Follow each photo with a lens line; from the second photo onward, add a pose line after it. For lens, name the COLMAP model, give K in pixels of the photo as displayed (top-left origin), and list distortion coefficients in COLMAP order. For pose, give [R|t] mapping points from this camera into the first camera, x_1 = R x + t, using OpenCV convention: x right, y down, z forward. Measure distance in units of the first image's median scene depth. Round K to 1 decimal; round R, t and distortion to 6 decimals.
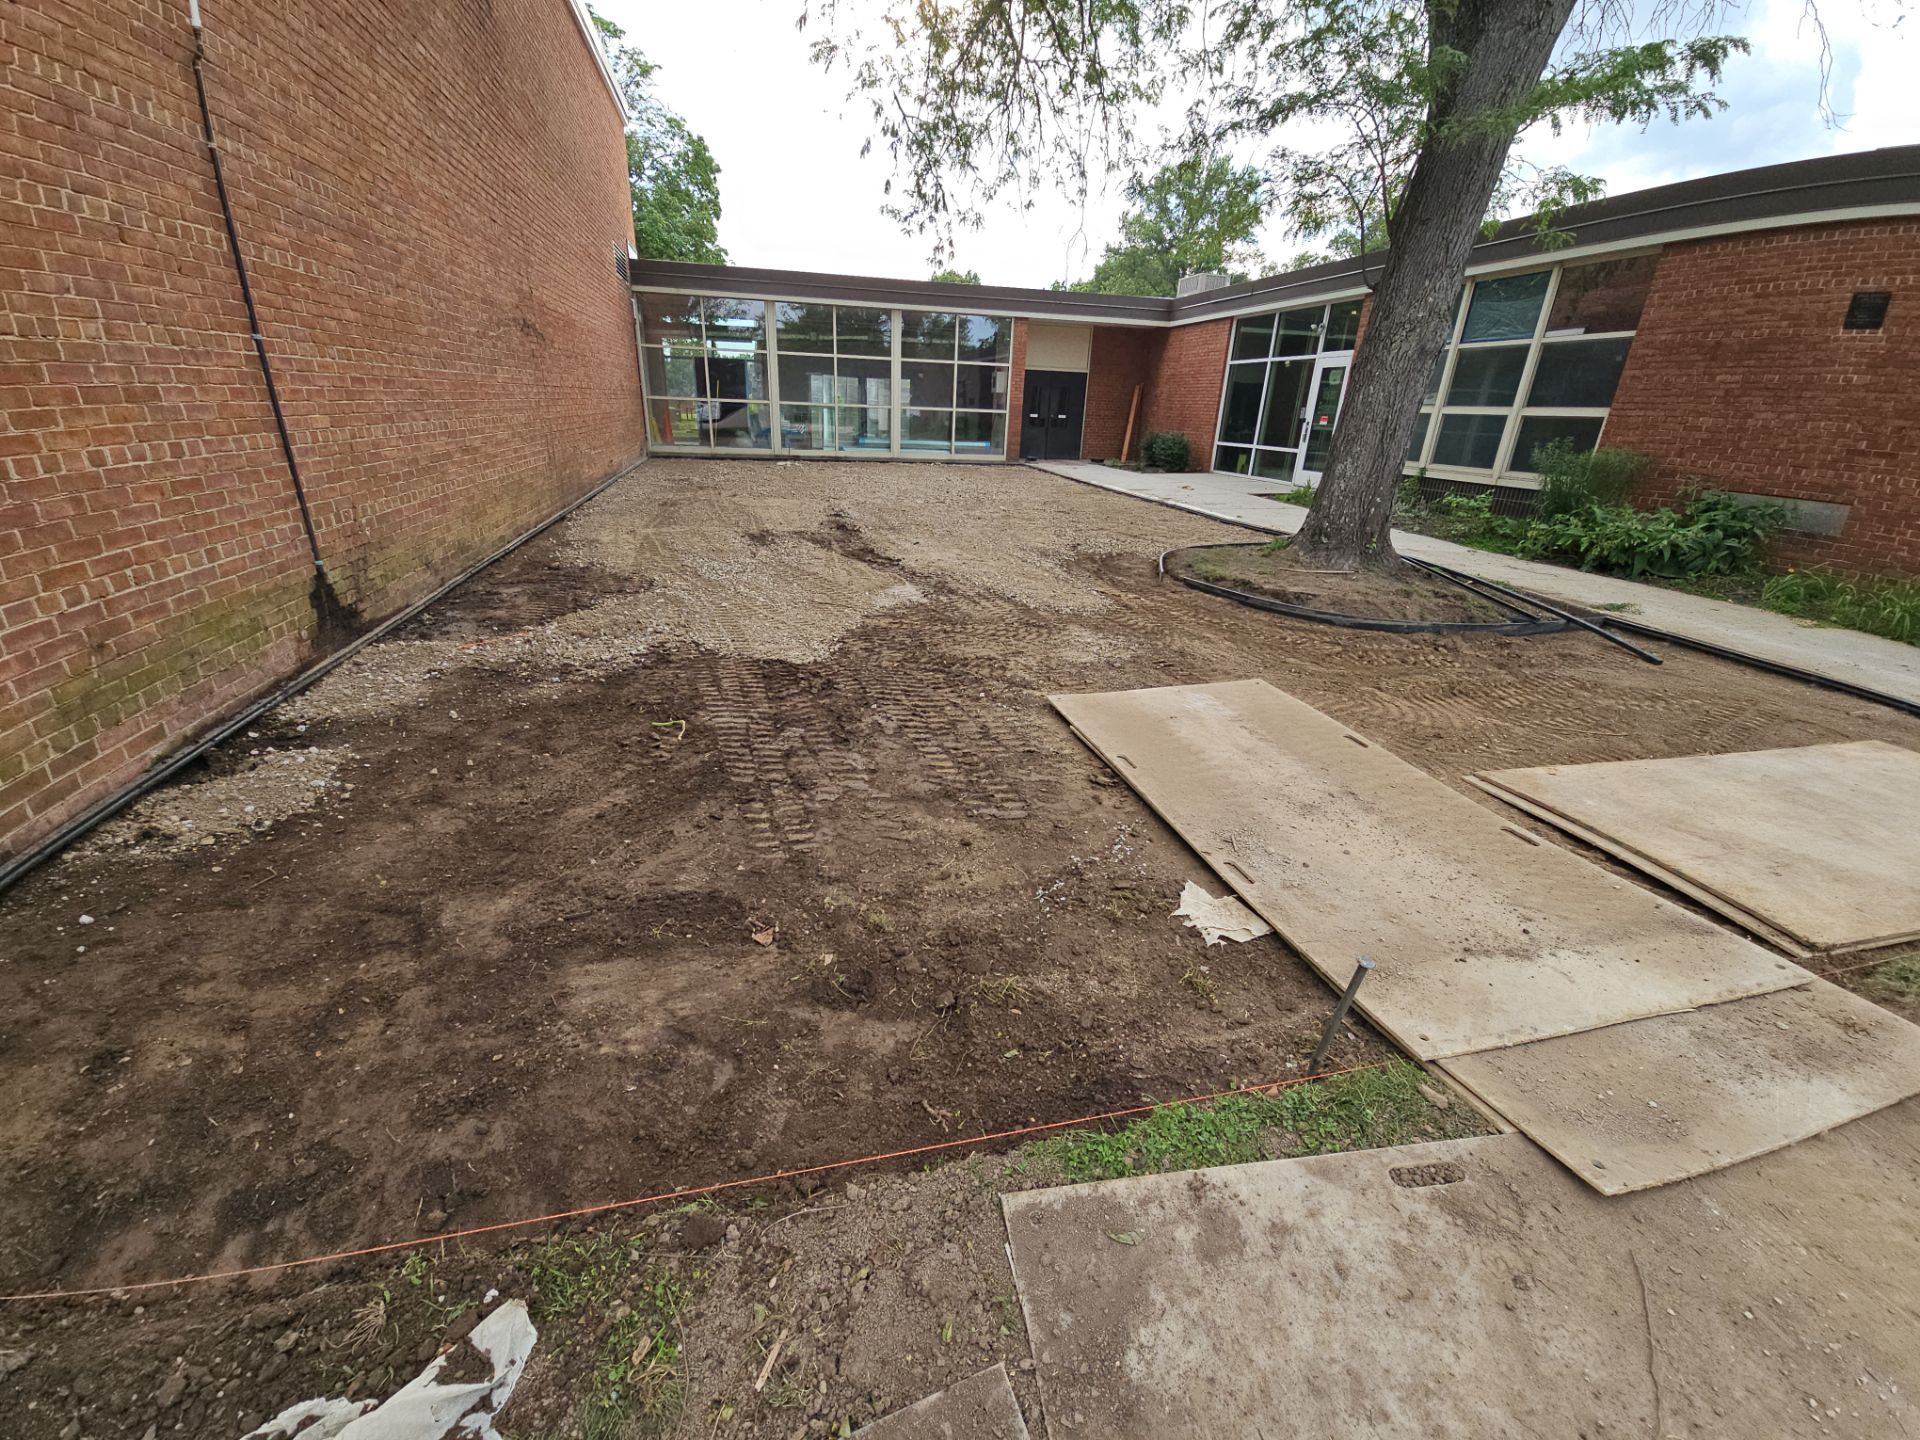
lens RADIAL K [[785.2, 0, 955.2], [0, 785.2, 732.2], [0, 0, 1]] dist [0.005985, -0.004700]
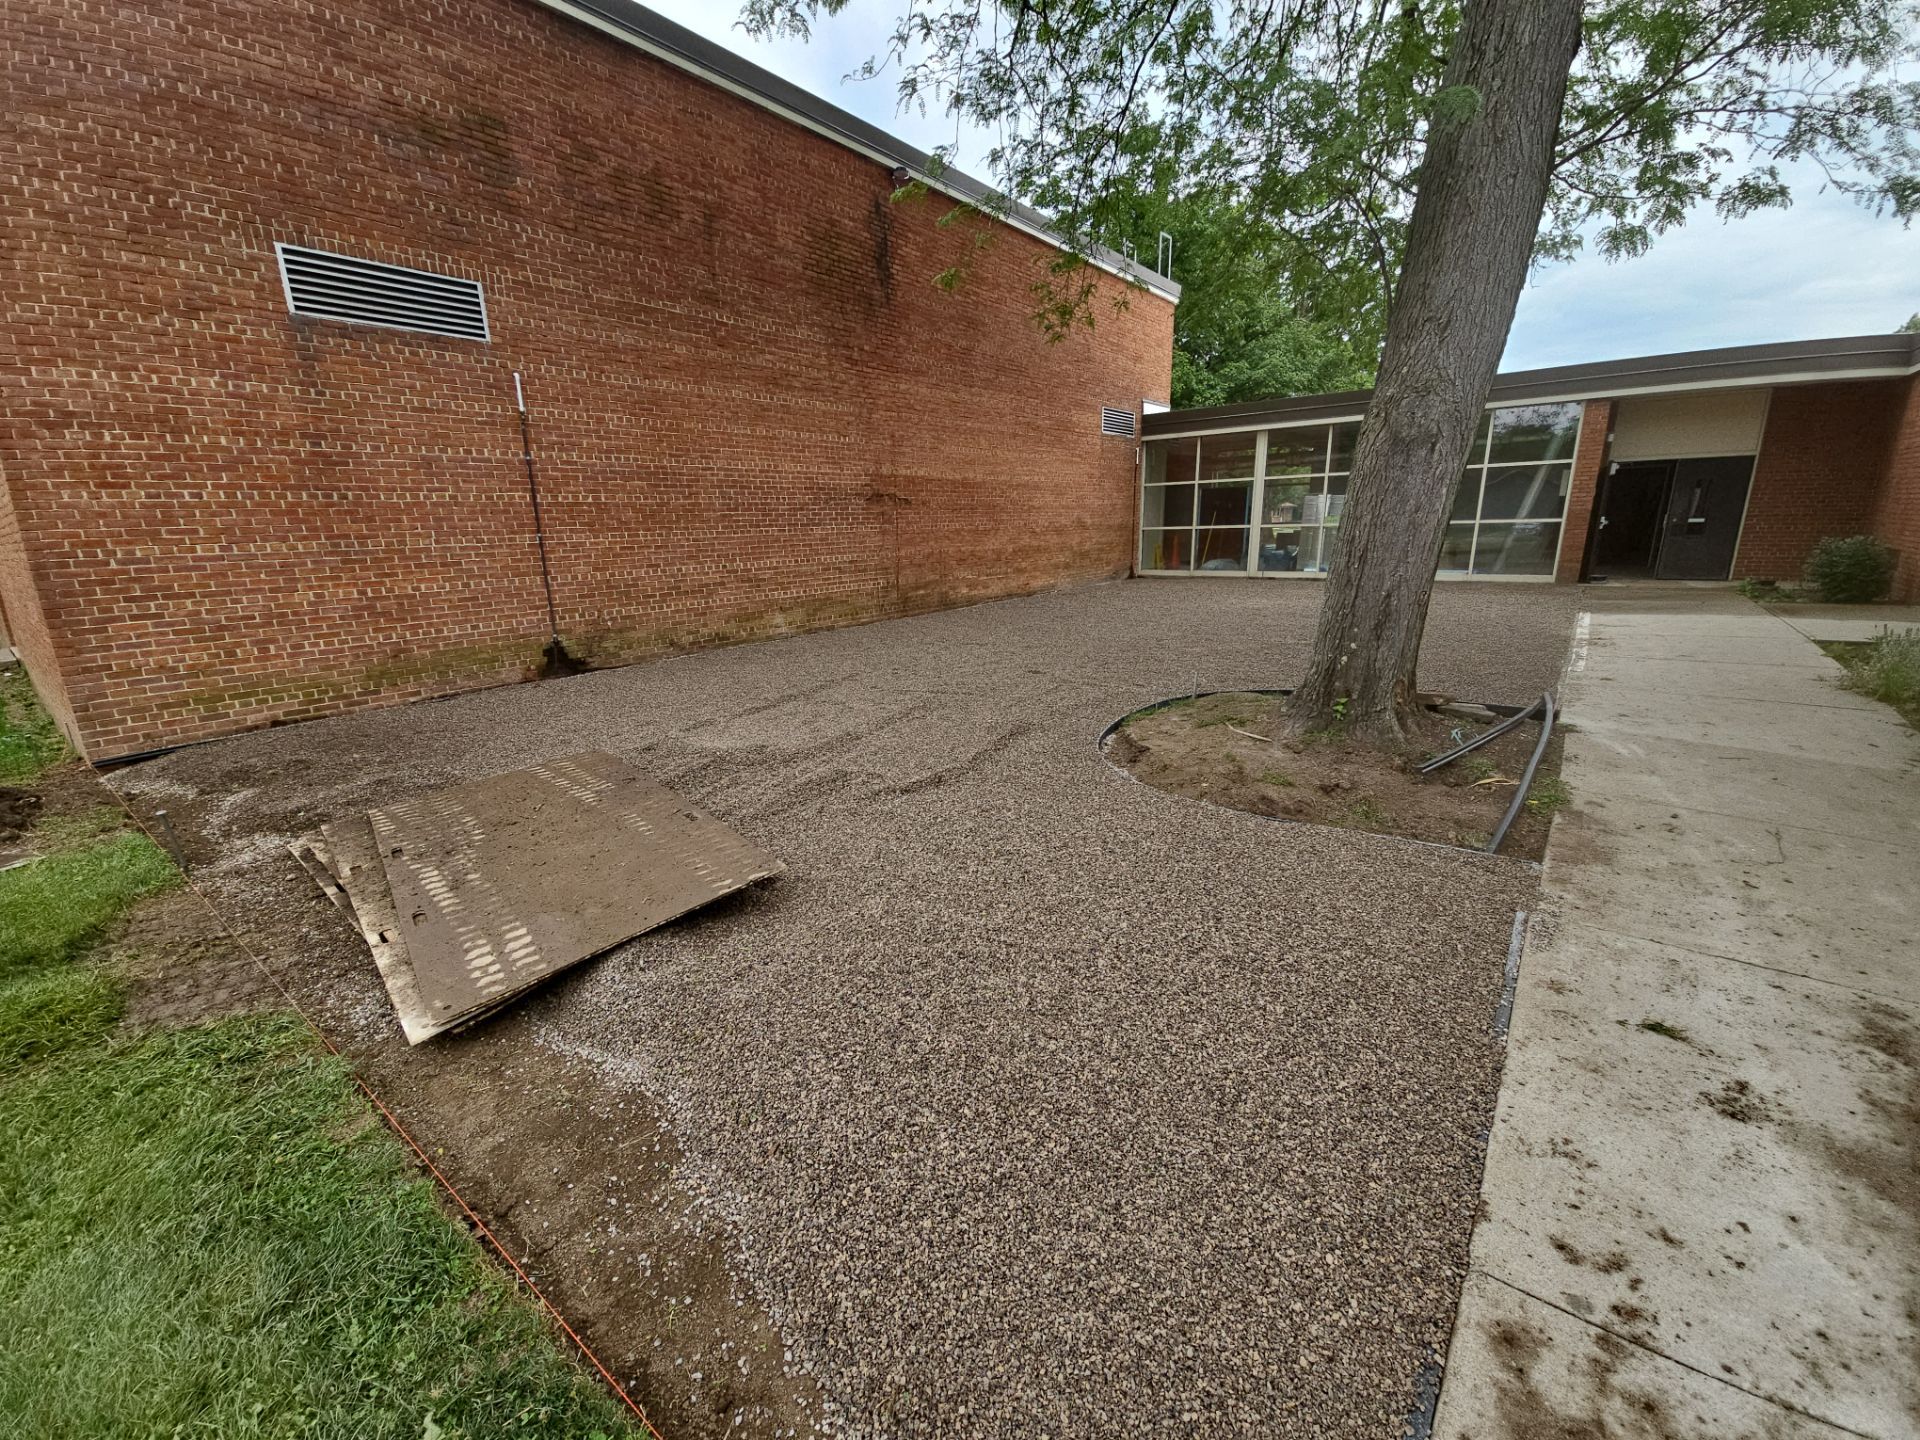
lens RADIAL K [[799.2, 0, 935.1], [0, 799.2, 741.8], [0, 0, 1]] dist [-0.000100, -0.000114]
pose [[0.611072, 0.155515, -0.776148, 0.803651], [-0.256014, 0.966641, -0.007880, -0.100395], [0.749031, 0.203520, 0.630502, 0.259900]]
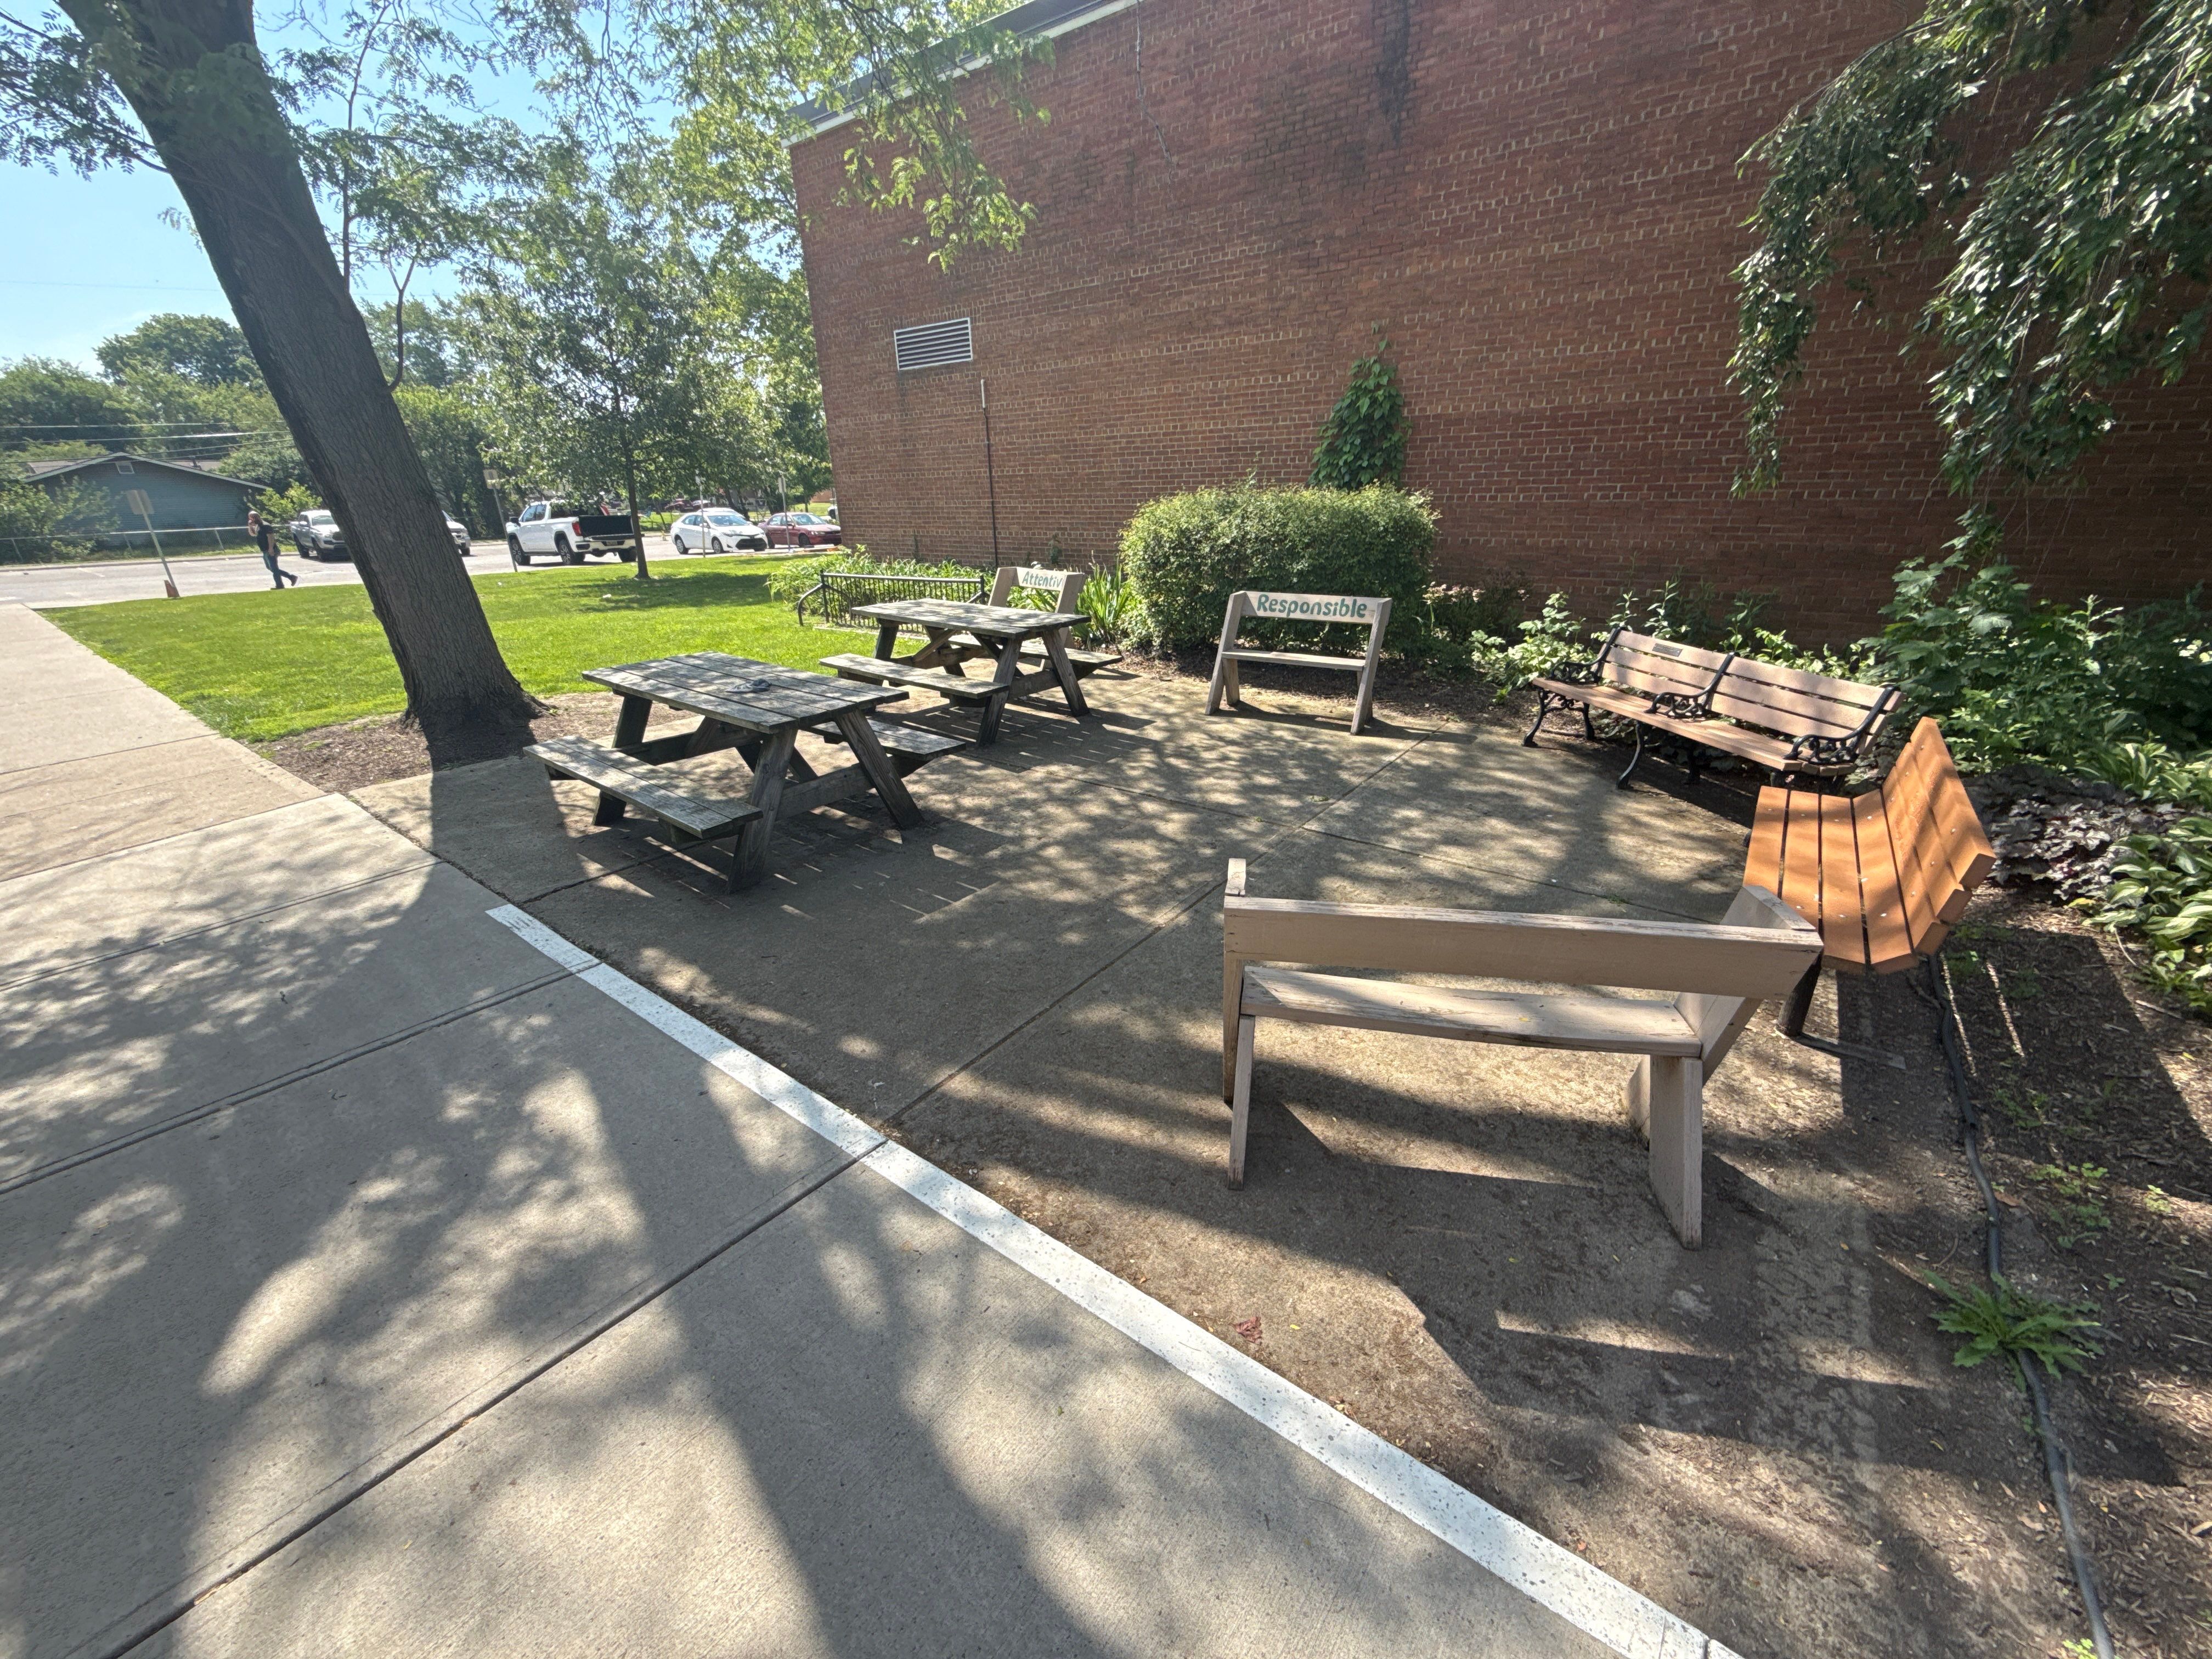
lens RADIAL K [[866.0, 0, 1113.4], [0, 866.0, 834.7], [0, 0, 1]] dist [0.000164, -0.000530]
pose [[-0.770601, 0.214142, -0.600264, 0.520326], [-0.253278, 0.761388, 0.596773, -0.806882], [0.584828, 0.611908, -0.532489, 1.901211]]
